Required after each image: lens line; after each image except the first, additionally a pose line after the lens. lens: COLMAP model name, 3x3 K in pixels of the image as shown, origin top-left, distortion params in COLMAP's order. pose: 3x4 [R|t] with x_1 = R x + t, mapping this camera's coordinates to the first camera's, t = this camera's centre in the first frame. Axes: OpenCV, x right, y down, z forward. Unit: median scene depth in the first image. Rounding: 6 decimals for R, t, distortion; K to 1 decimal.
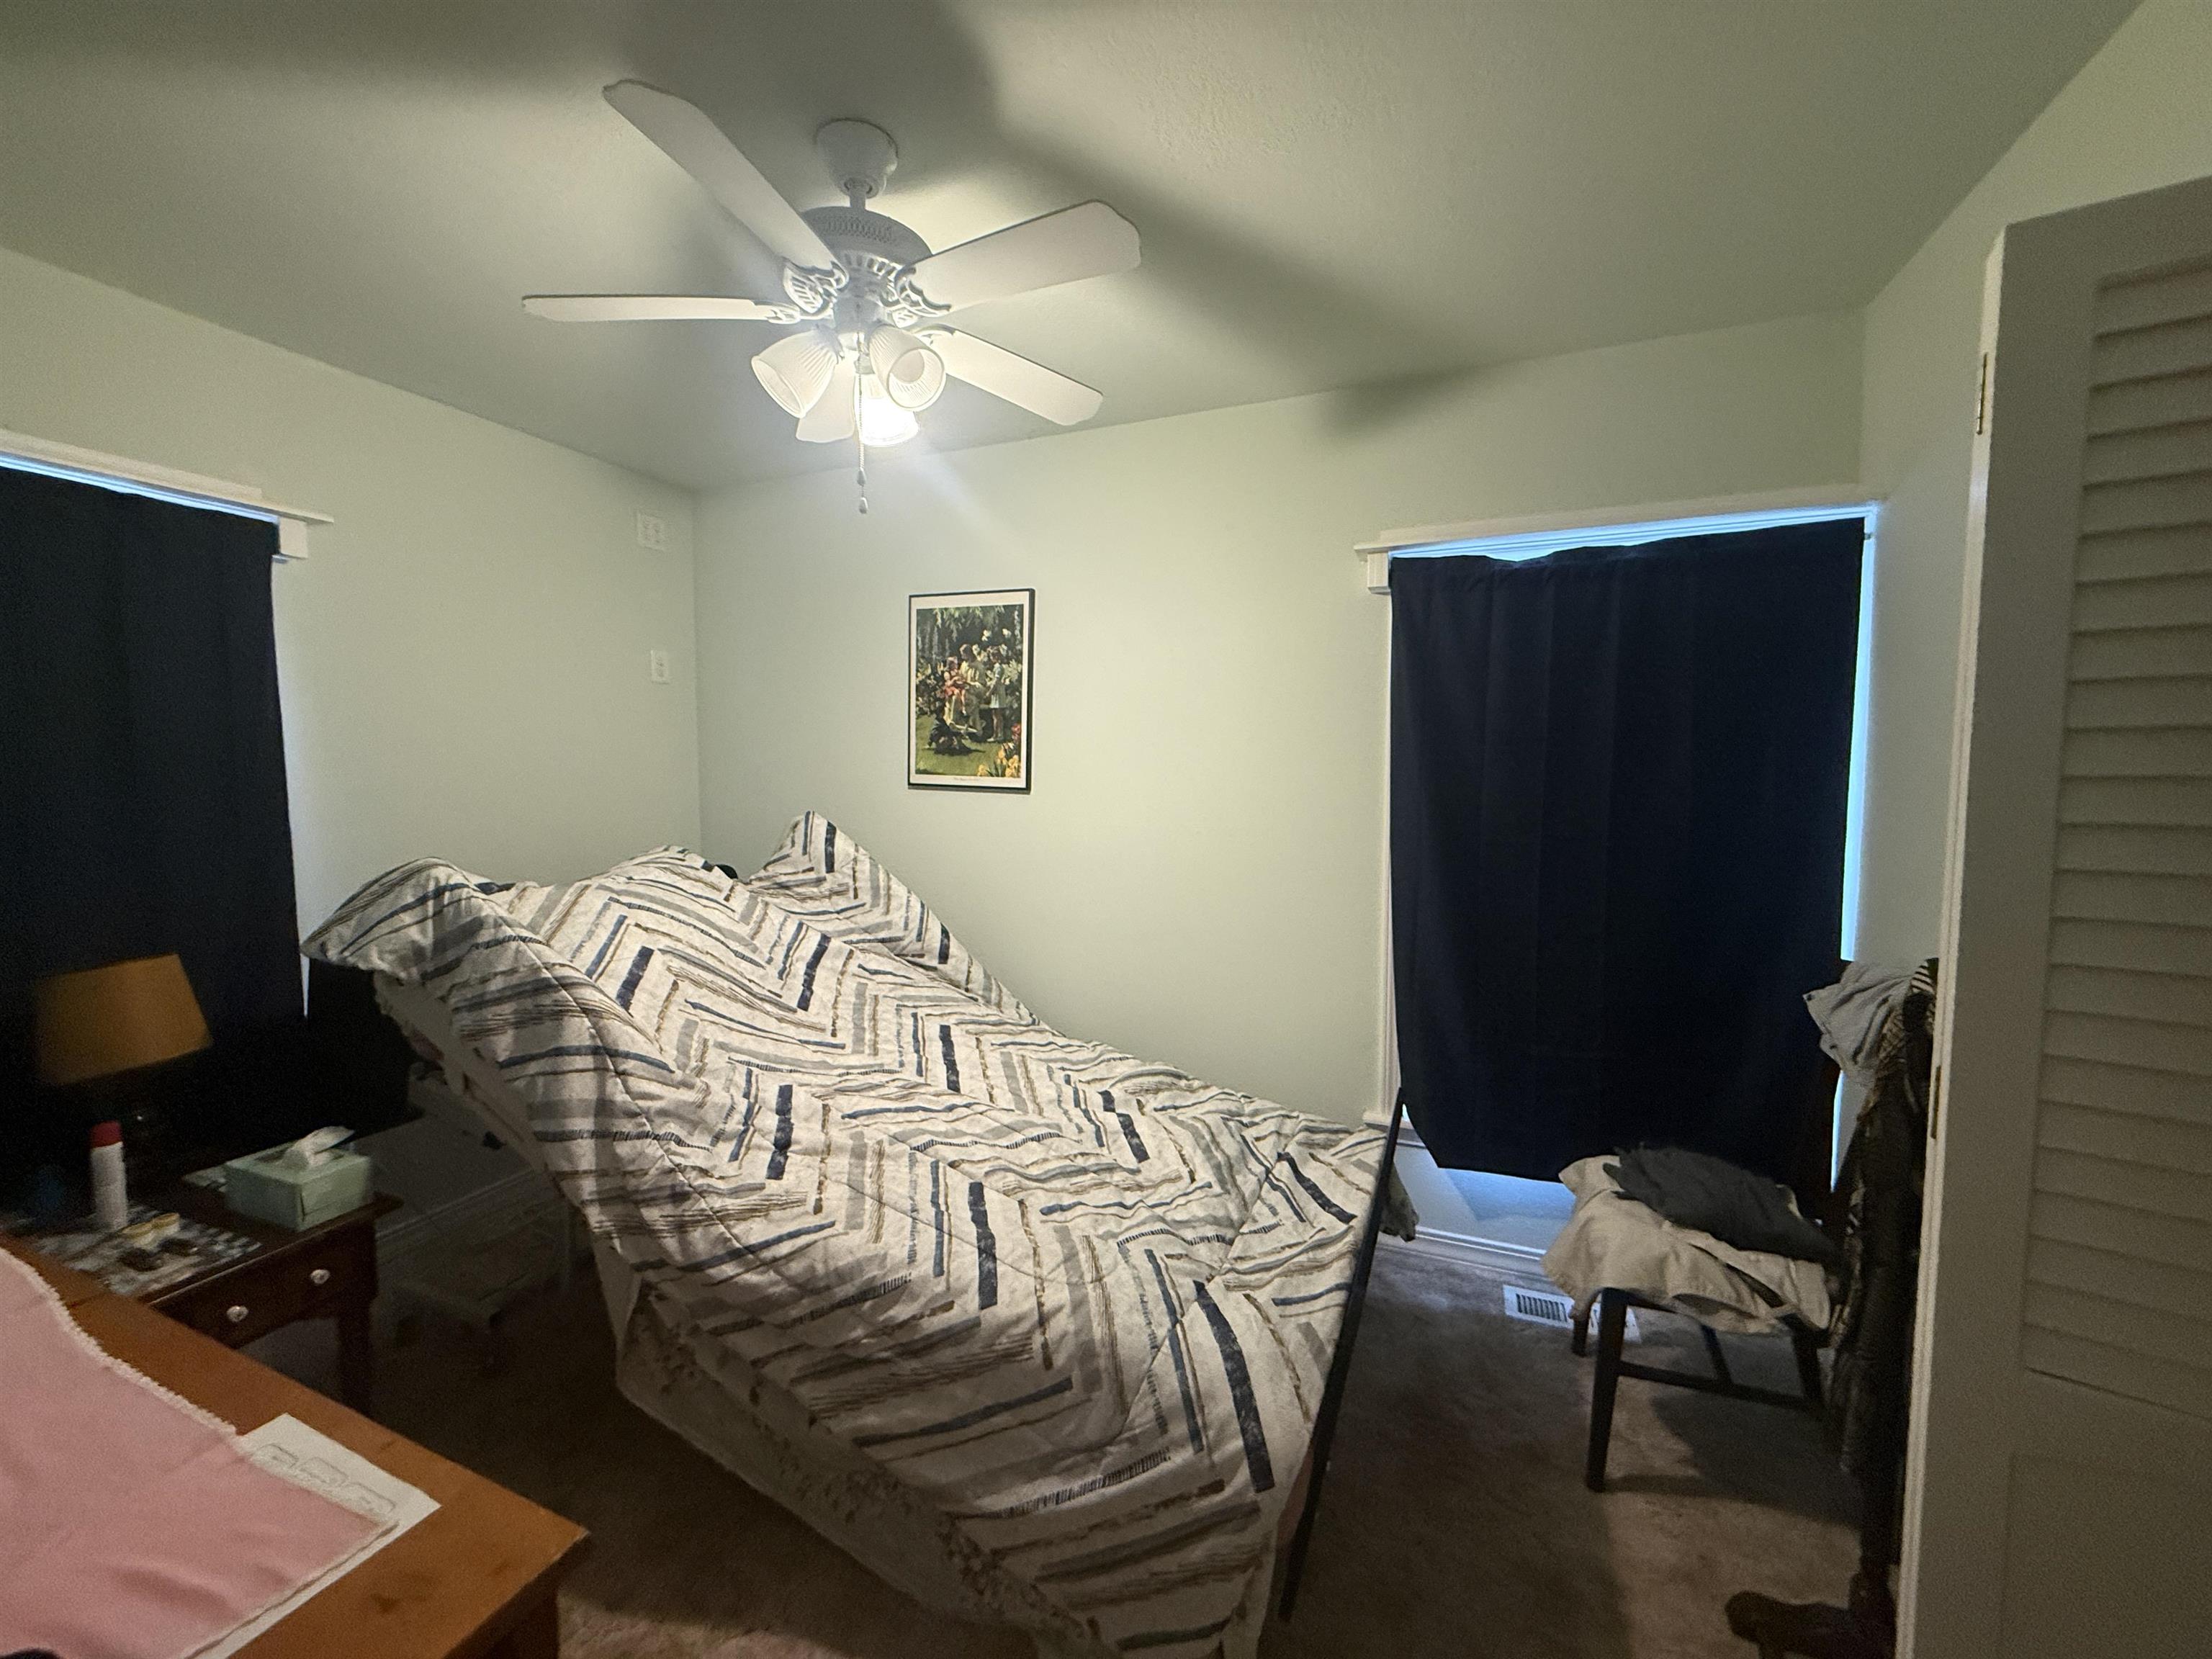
lens RADIAL K [[881.4, 0, 1097.2], [0, 881.4, 826.4], [0, 0, 1]] dist [-0.000871, 0.000889]
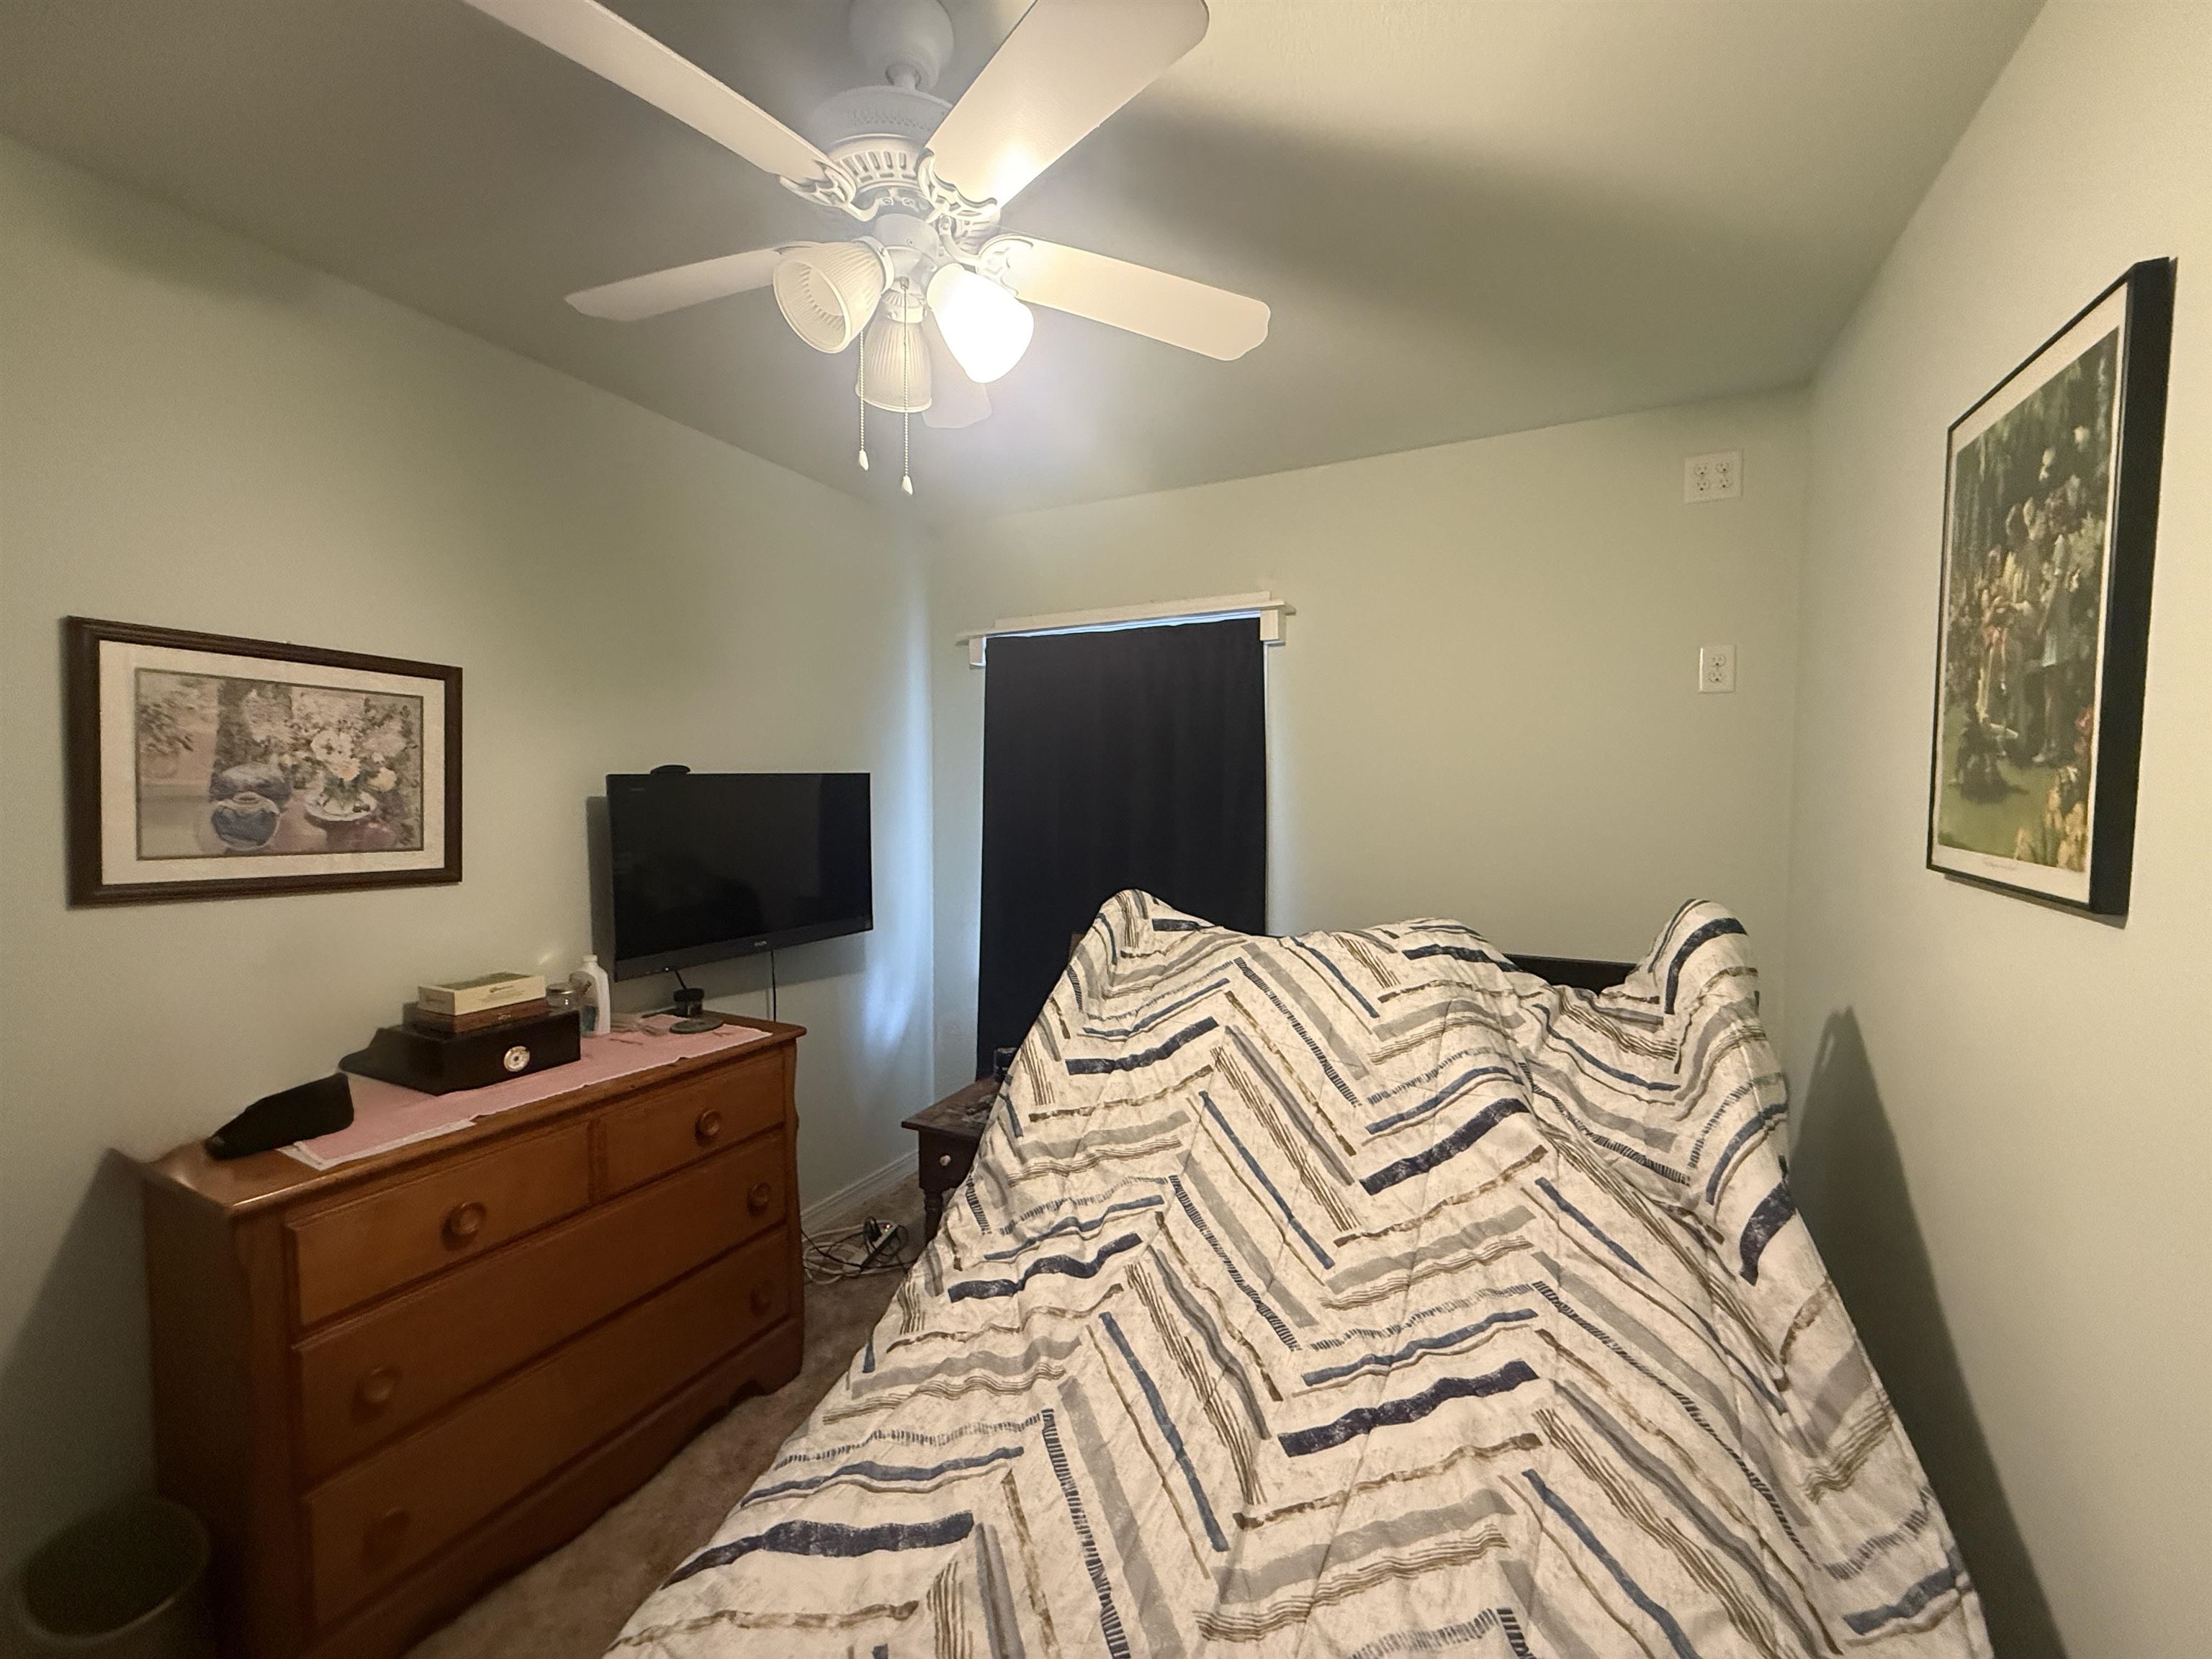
lens RADIAL K [[881.4, 0, 1099.5], [0, 881.4, 829.4], [0, 0, 1]] dist [-0.000871, 0.000889]
pose [[-0.079128, 0.037776, -0.996148, 0.272952], [-0.072223, 0.996438, 0.043524, -0.061252], [0.994245, 0.075389, -0.076118, 0.688808]]
